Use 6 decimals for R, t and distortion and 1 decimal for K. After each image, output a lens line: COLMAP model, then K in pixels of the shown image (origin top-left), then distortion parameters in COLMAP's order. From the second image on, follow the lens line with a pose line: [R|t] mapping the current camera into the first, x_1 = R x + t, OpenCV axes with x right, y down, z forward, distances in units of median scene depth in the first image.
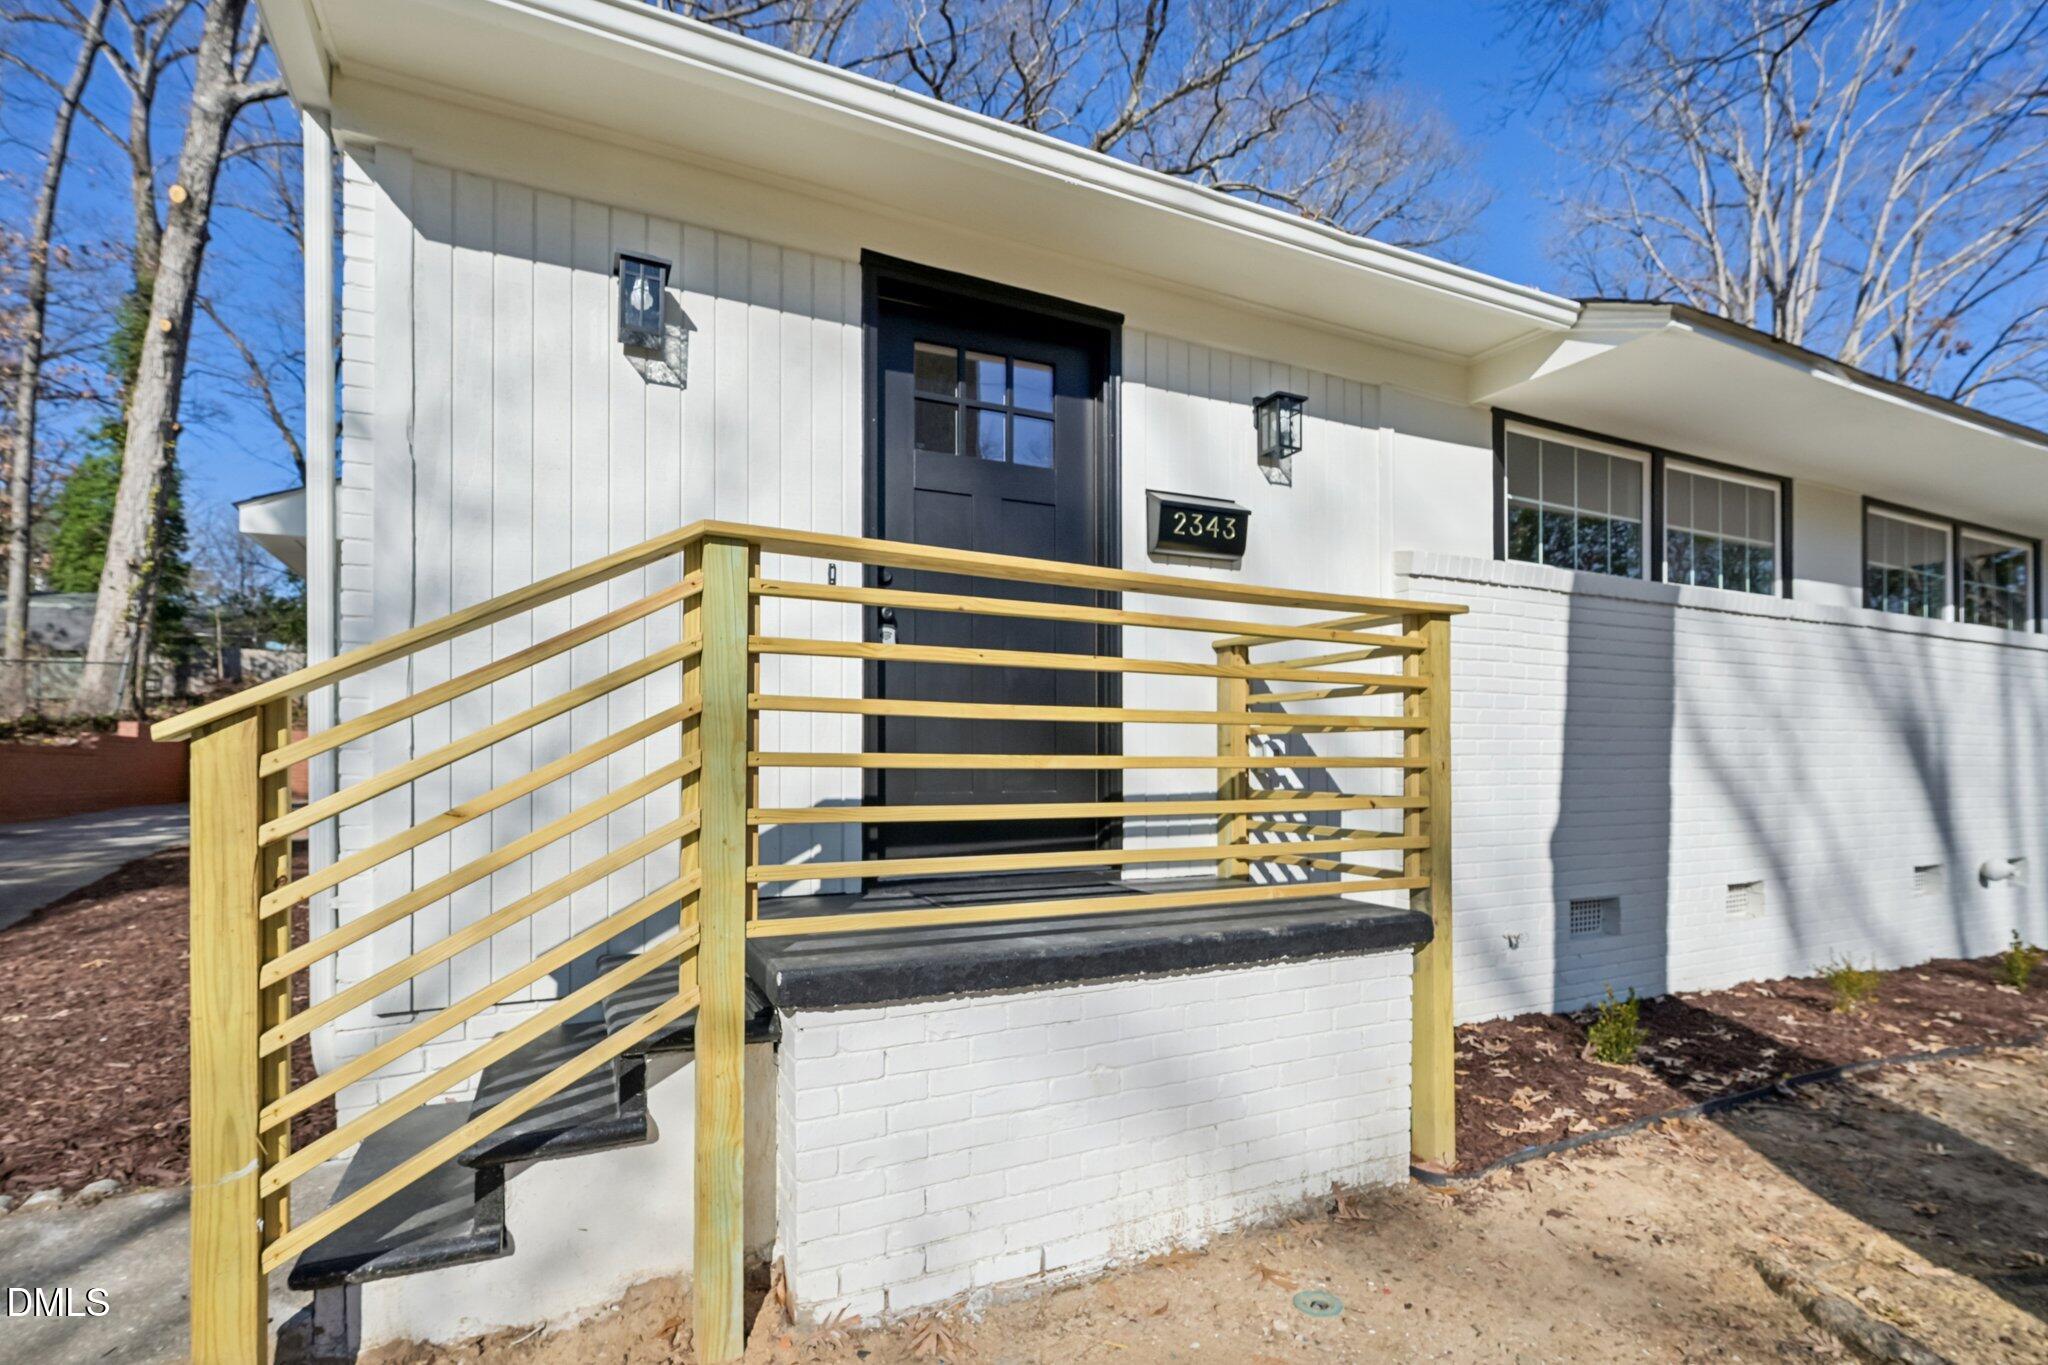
lens RADIAL K [[948.3, 0, 1035.0], [0, 948.3, 725.4], [0, 0, 1]] dist [-0.004666, 0.000272]
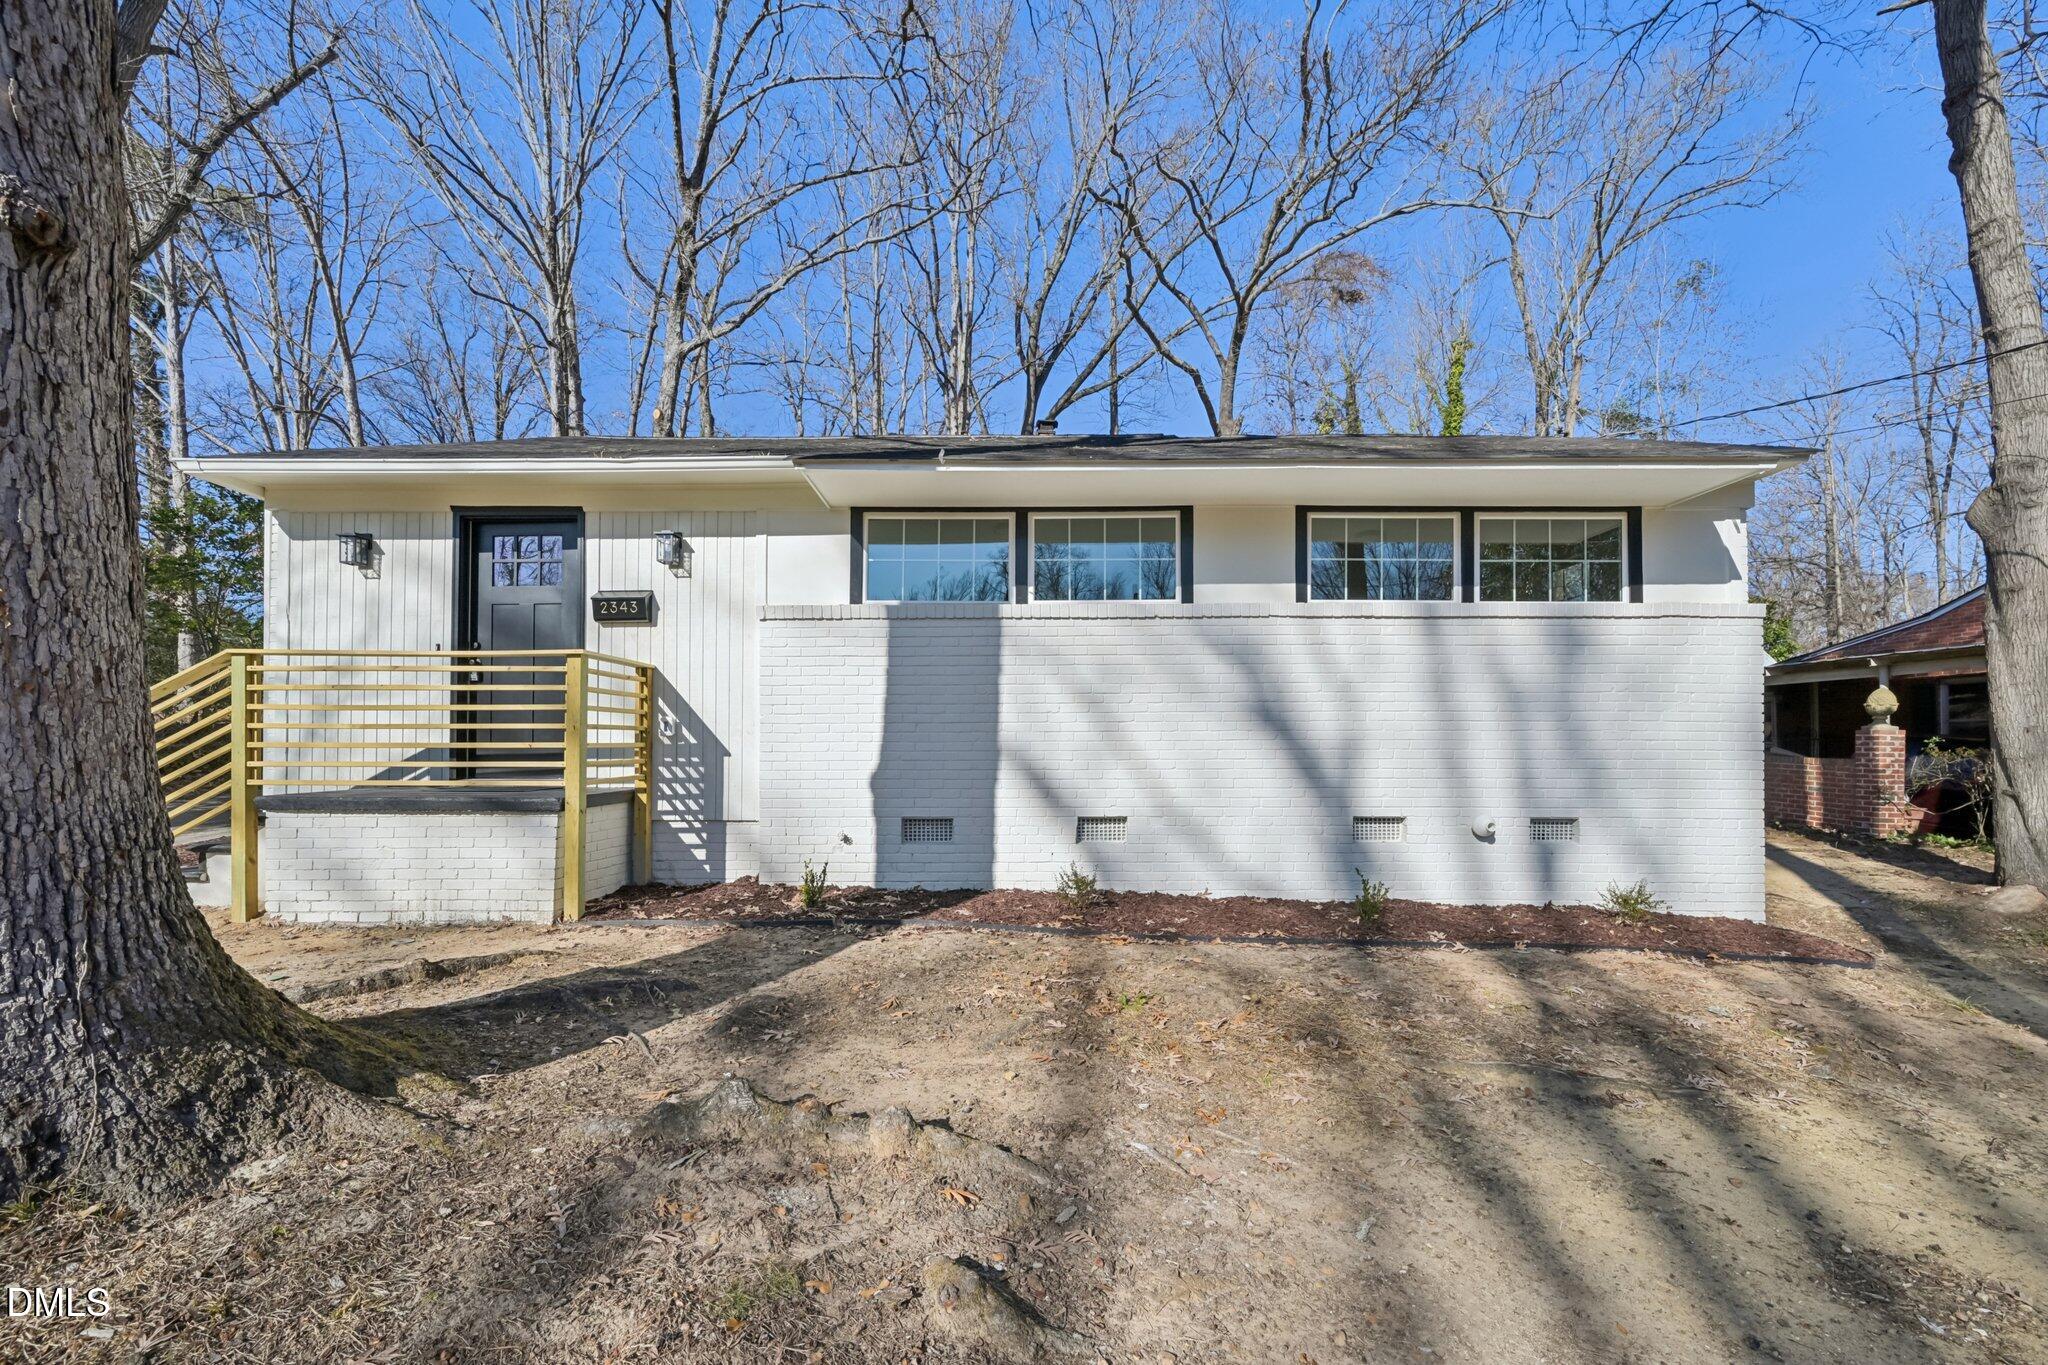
lens RADIAL K [[807.6, 0, 1015.3], [0, 807.6, 692.5], [0, 0, 1]] dist [-0.000193, 0.001423]
pose [[0.893195, -0.028367, -0.448773, 1.180729], [0.016568, 0.999407, -0.030197, 0.020157], [0.449363, 0.019537, 0.893135, -0.079543]]
